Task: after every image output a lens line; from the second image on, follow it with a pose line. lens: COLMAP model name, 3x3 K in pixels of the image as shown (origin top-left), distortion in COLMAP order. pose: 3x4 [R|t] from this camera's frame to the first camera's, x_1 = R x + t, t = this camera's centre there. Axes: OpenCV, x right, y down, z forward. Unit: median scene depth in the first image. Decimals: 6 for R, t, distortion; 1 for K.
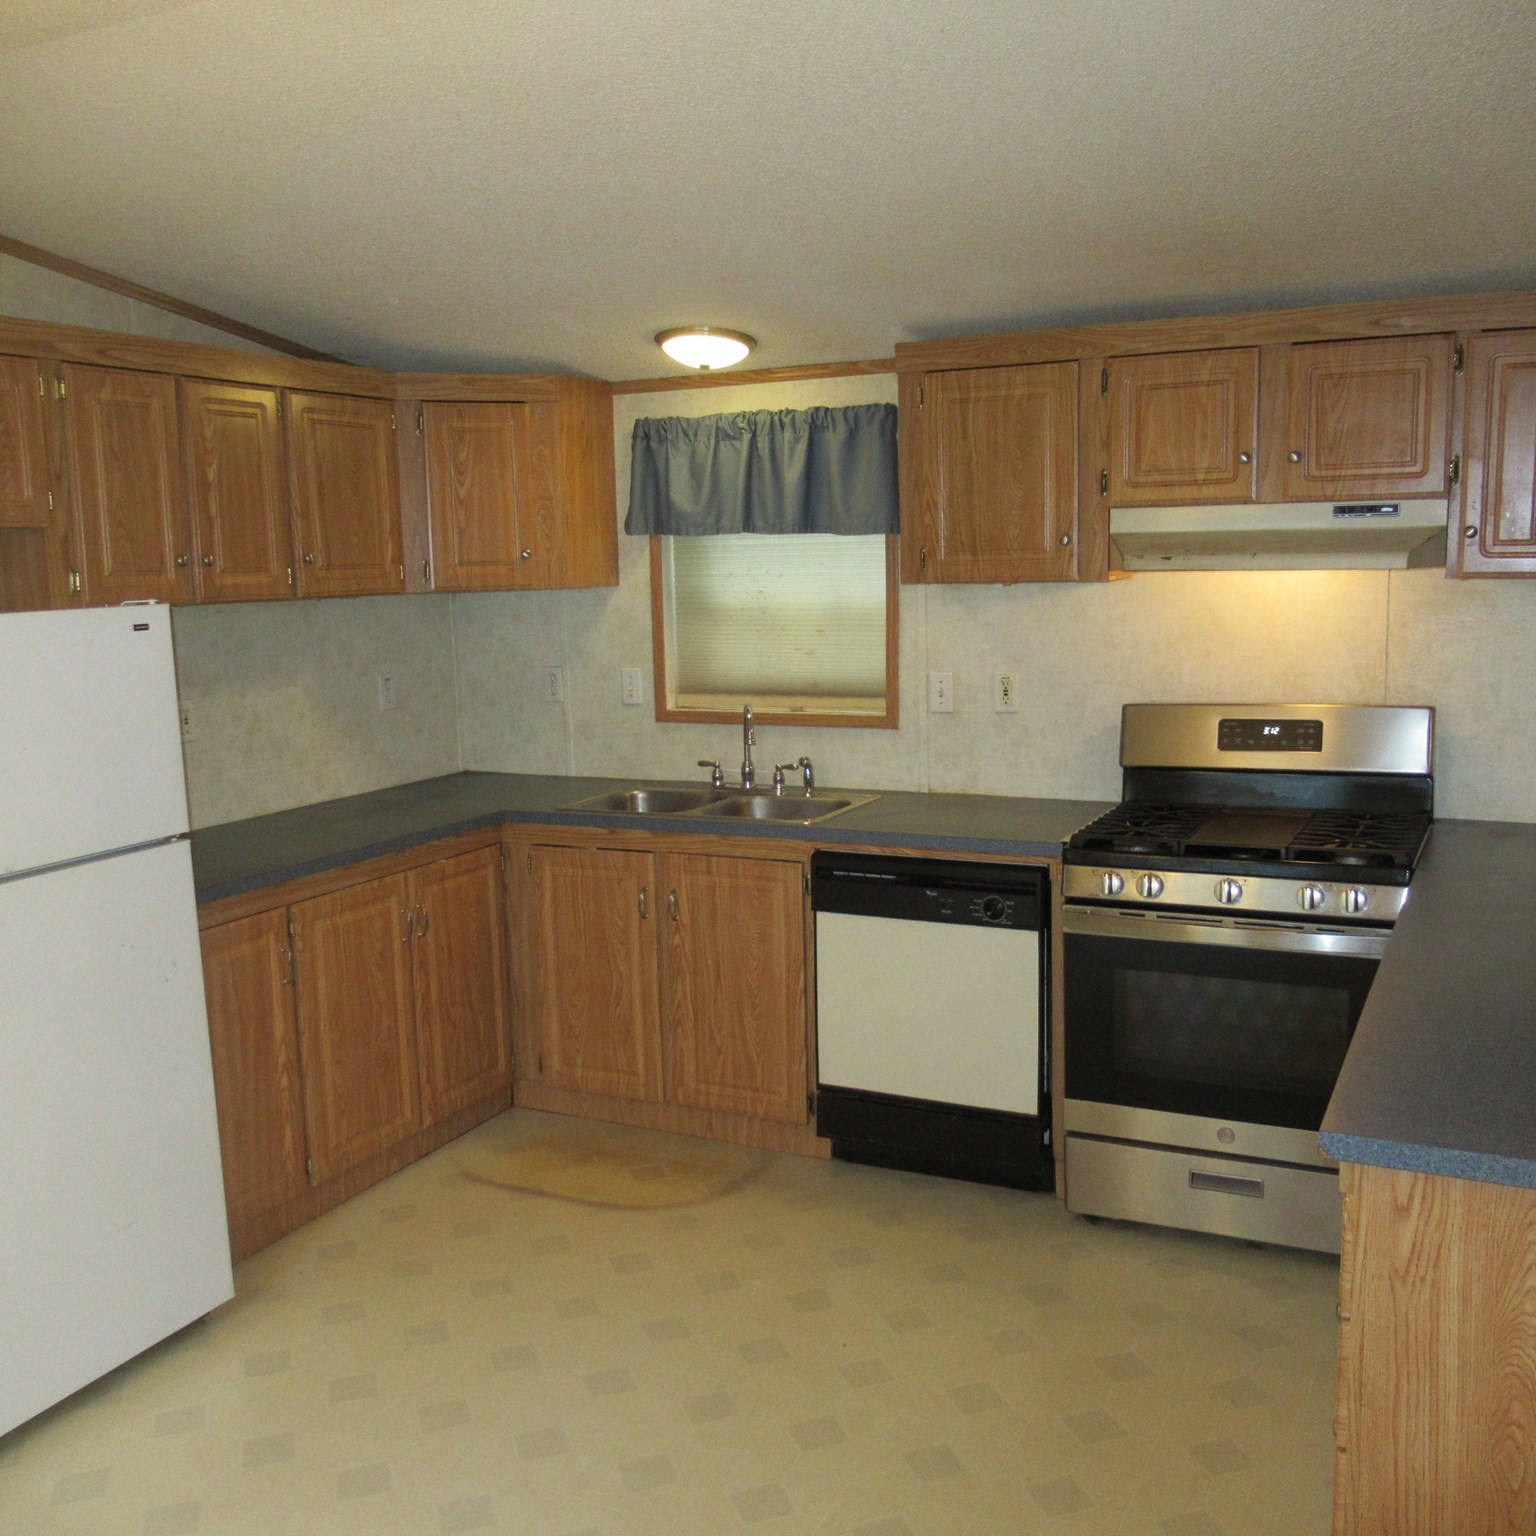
lens RADIAL K [[1520.4, 0, 768.0], [0, 1520.4, 768.0], [0, 0, 1]] dist [-0.001221, -0.019924]
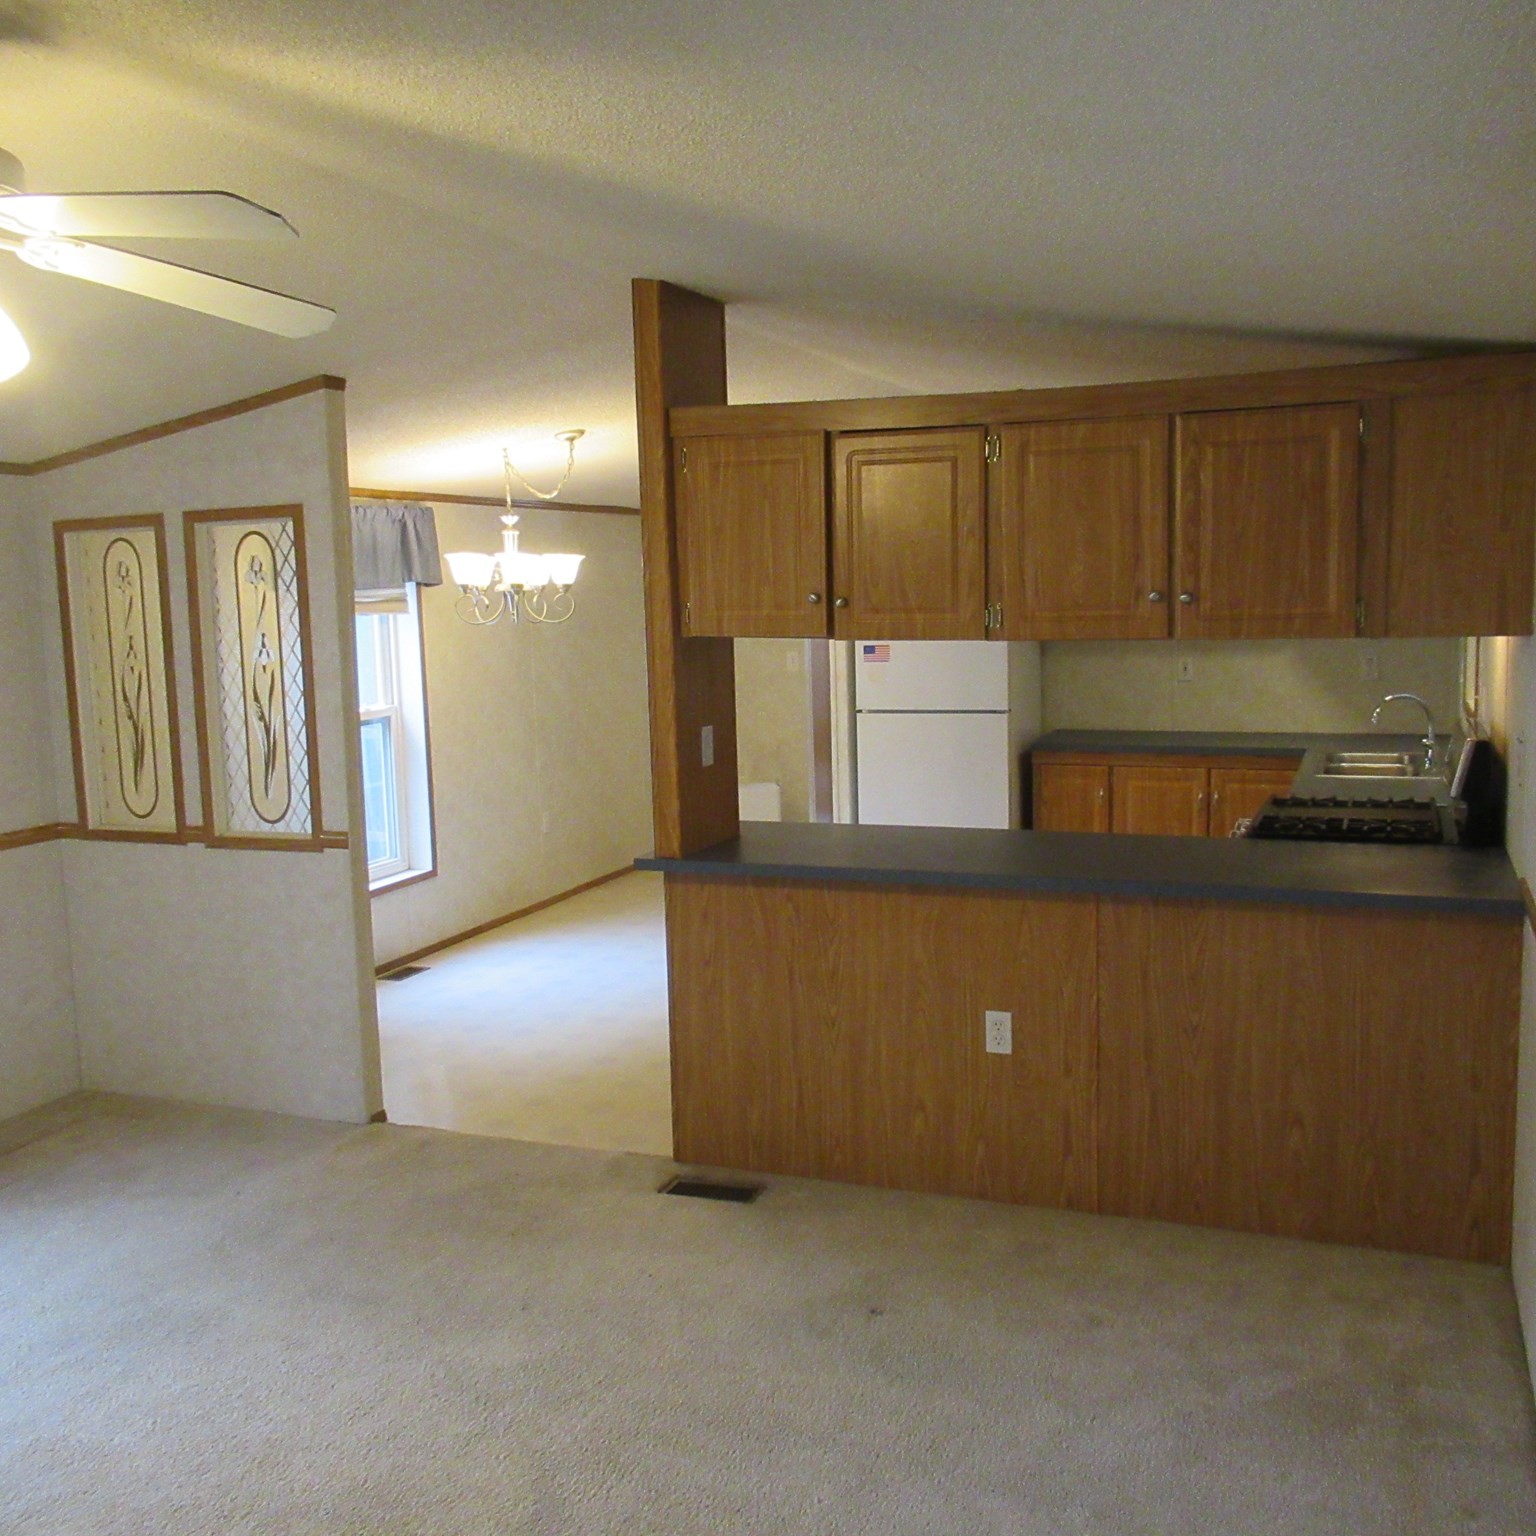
lens RADIAL K [[1520.4, 0, 768.0], [0, 1520.4, 768.0], [0, 0, 1]] dist [-0.001221, -0.019924]
pose [[0.086538, 0.143853, -0.985808, 1.369414], [-0.116924, 0.984148, 0.133346, -0.099304], [0.989363, 0.103725, 0.101986, 0.353925]]
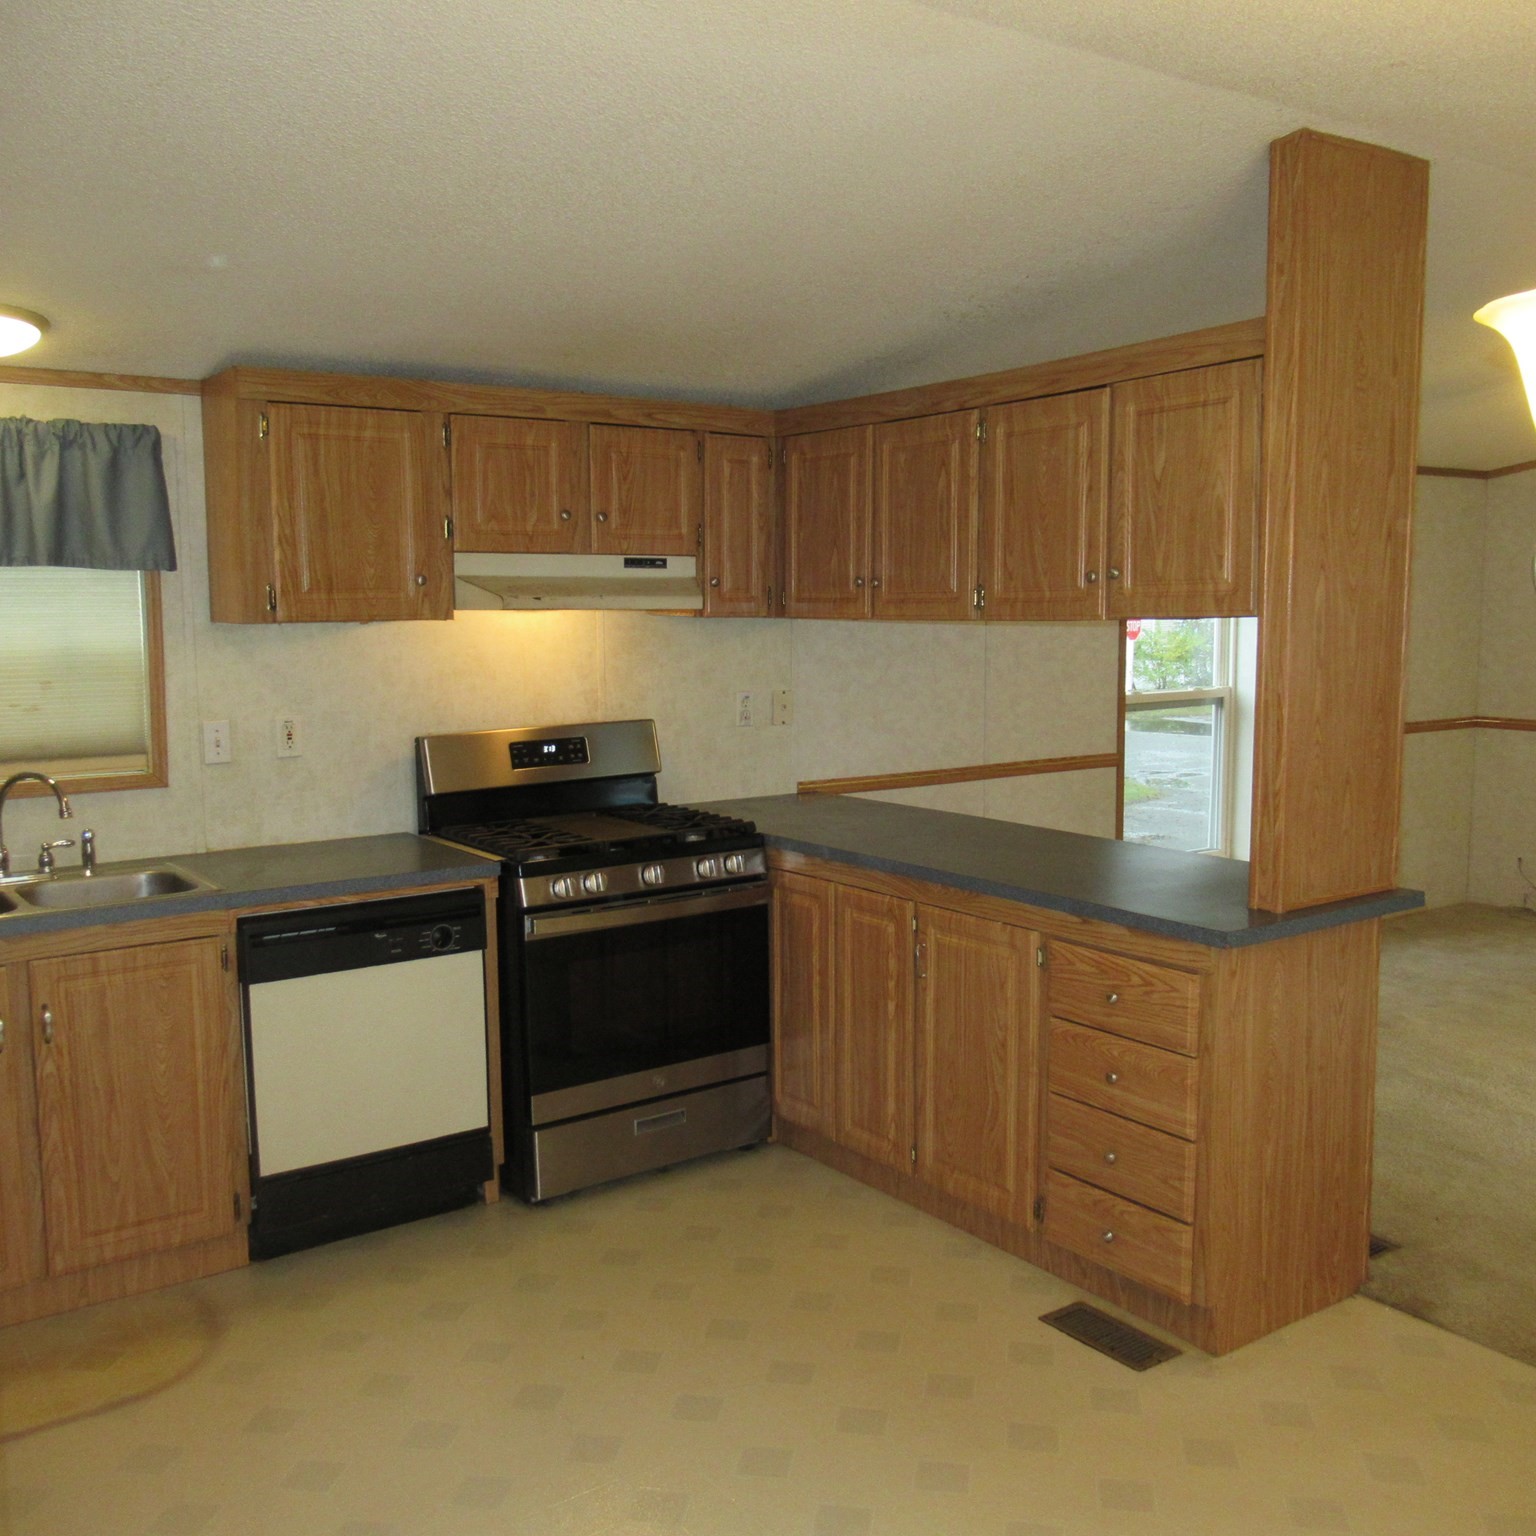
lens RADIAL K [[1520.4, 0, 768.0], [0, 1520.4, 768.0], [0, 0, 1]] dist [-0.001221, -0.019924]
pose [[0.469572, -0.078374, 0.879409, -0.594611], [0.120621, 0.992408, 0.024037, -0.017195], [-0.874616, 0.094788, 0.475461, 0.290362]]
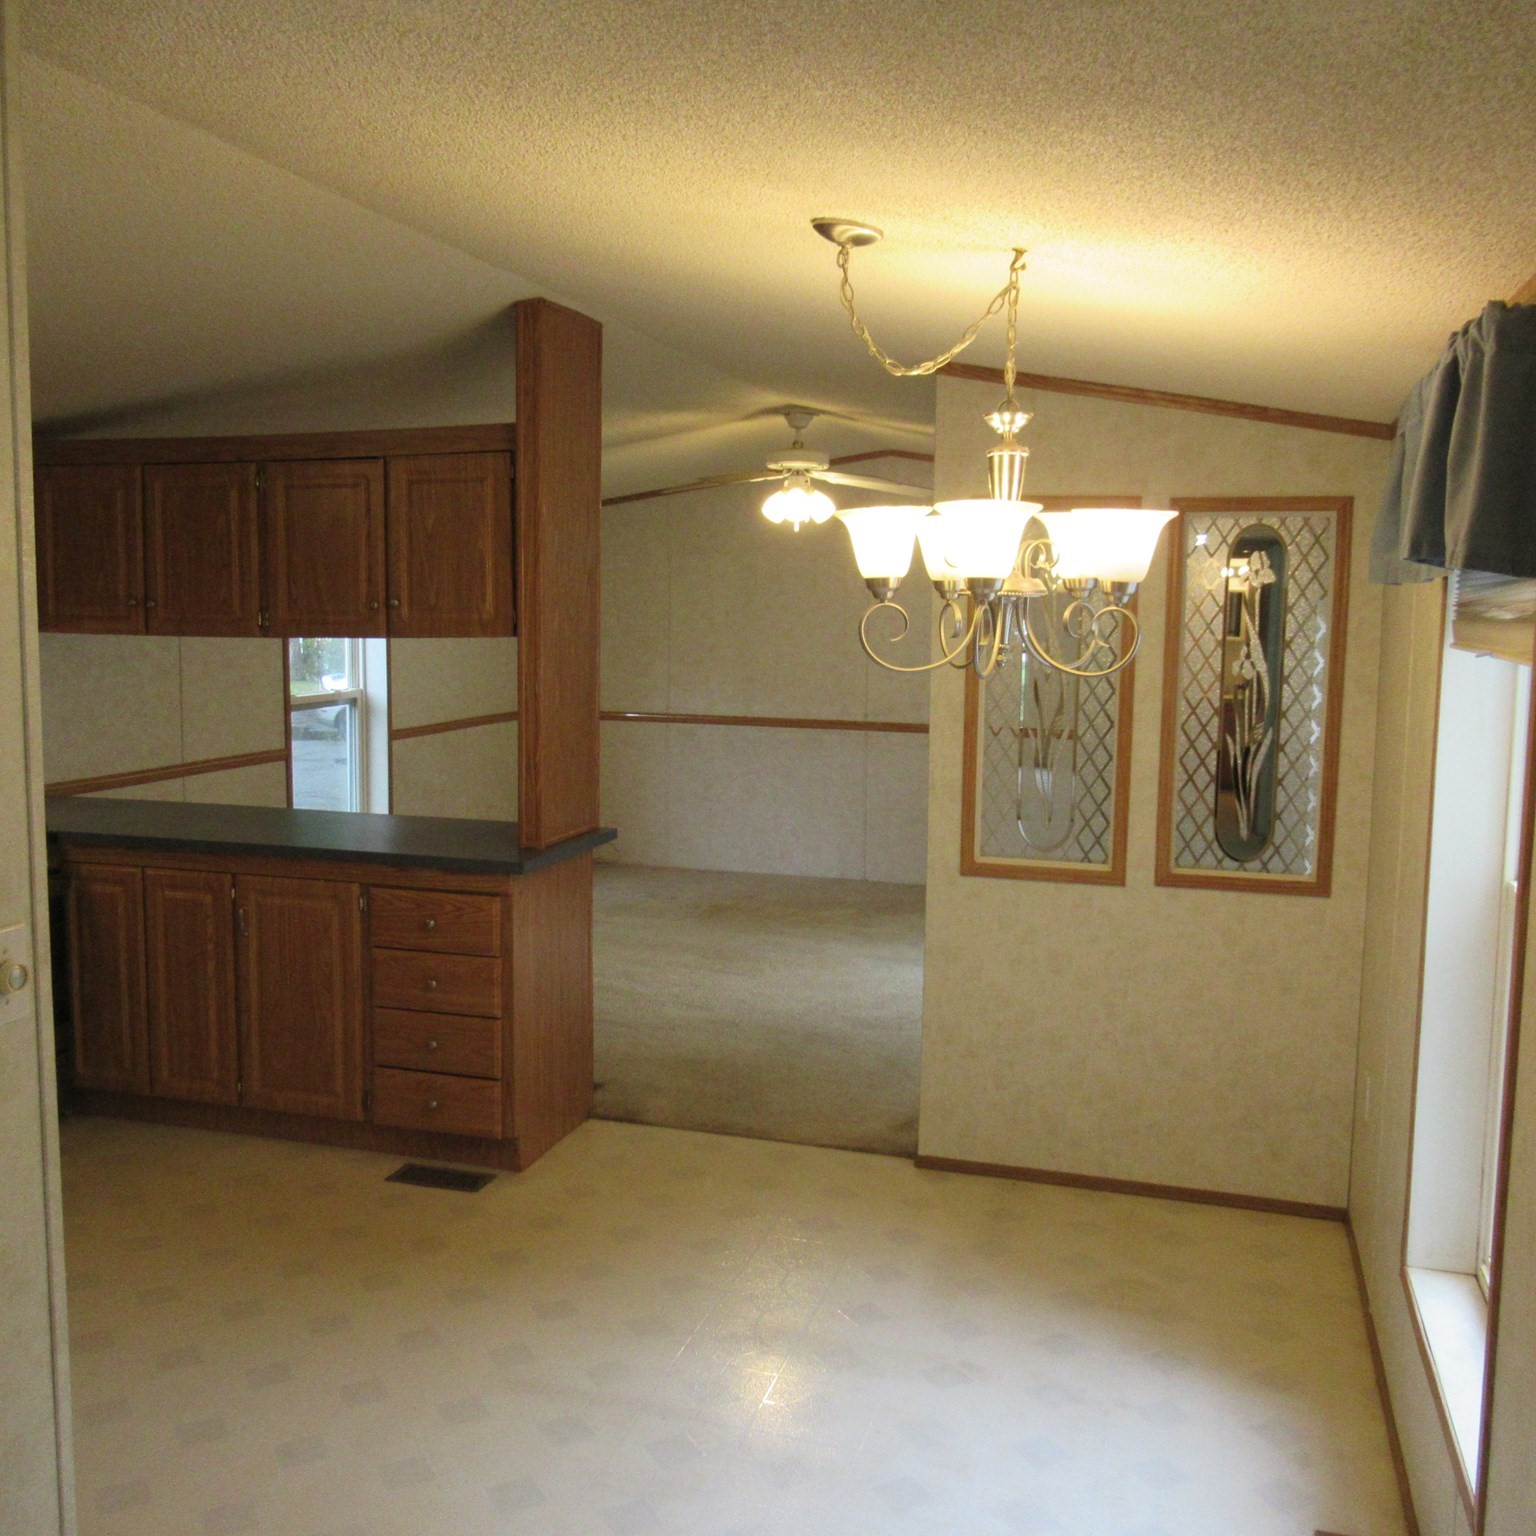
lens RADIAL K [[1520.4, 0, 768.0], [0, 1520.4, 768.0], [0, 0, 1]] dist [-0.001221, -0.019924]
pose [[-0.174407, -0.086328, 0.980882, -0.904869], [0.131668, 0.985159, 0.110116, -0.051312], [-0.975831, 0.148356, -0.160452, 0.455172]]
